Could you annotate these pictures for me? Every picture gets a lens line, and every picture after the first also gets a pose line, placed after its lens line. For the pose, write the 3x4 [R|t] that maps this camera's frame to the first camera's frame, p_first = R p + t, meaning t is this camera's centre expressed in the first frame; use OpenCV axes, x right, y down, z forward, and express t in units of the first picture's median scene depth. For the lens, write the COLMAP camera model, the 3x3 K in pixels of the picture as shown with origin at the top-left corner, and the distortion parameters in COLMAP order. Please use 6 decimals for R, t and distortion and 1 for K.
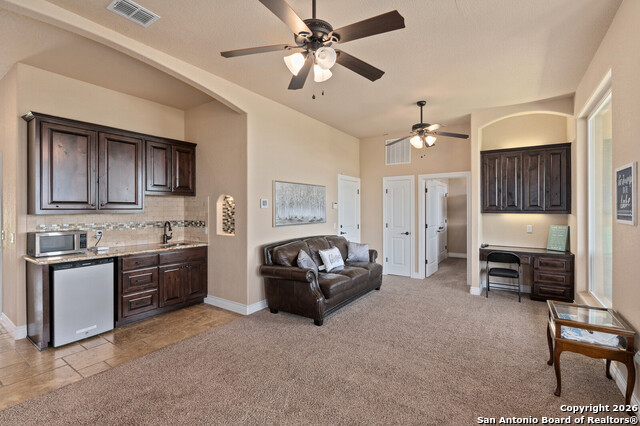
lens RADIAL K [[290.8, 0, 320.3], [0, 290.8, 211.1], [0, 0, 1]] dist [-0.000464, -0.001114]
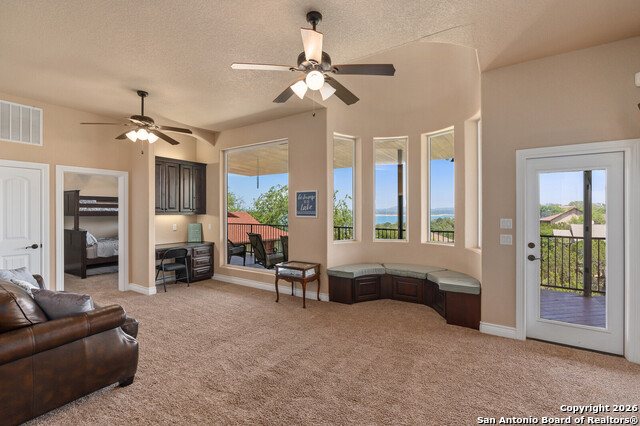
lens RADIAL K [[290.8, 0, 319.5], [0, 290.8, 210.9], [0, 0, 1]] dist [-0.000464, -0.001114]
pose [[-0.005496, 0.000278, 0.999985, -0.605932], [0.009293, 0.999957, -0.000227, -0.001387], [-0.999942, 0.009292, -0.005499, 0.500050]]
